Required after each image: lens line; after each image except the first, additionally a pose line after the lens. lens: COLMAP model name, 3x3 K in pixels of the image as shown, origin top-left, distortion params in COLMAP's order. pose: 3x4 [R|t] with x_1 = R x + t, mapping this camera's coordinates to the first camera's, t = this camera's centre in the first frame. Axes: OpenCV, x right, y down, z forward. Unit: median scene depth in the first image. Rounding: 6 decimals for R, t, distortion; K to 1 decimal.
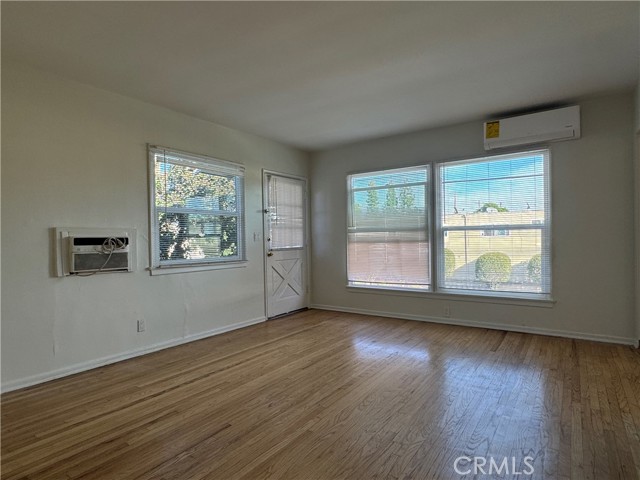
lens RADIAL K [[366.0, 0, 320.0], [0, 366.0, 240.0], [0, 0, 1]] dist [-0.002368, 0.000096]
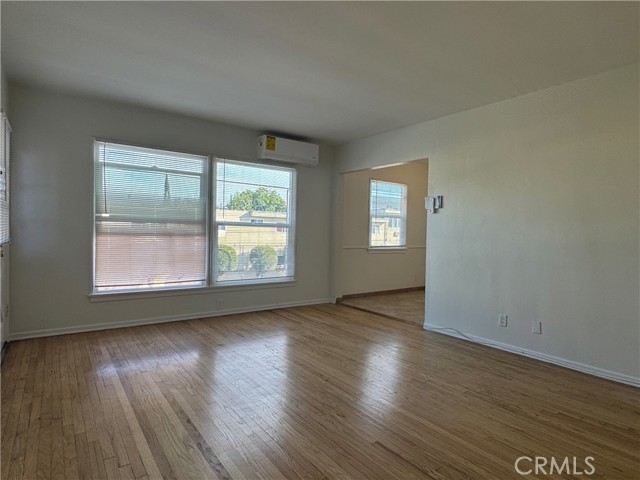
lens RADIAL K [[366.0, 0, 320.0], [0, 366.0, 240.0], [0, 0, 1]] dist [-0.002368, 0.000096]
pose [[0.329034, 0.005197, 0.944304, -0.530250], [-0.023488, 0.999721, 0.002682, 0.006419], [-0.944026, -0.023062, 0.329065, 0.396341]]
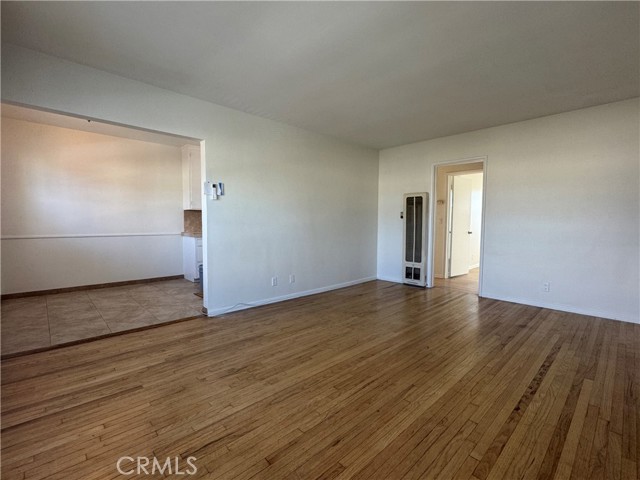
lens RADIAL K [[296.1, 0, 320.0], [0, 296.1, 240.0], [0, 0, 1]] dist [0.000380, 0.000028]
pose [[-0.978686, -0.003179, 0.205340, 0.015215], [0.009741, 0.998036, 0.061875, -0.007058], [-0.205133, 0.062556, -0.976733, 1.103754]]
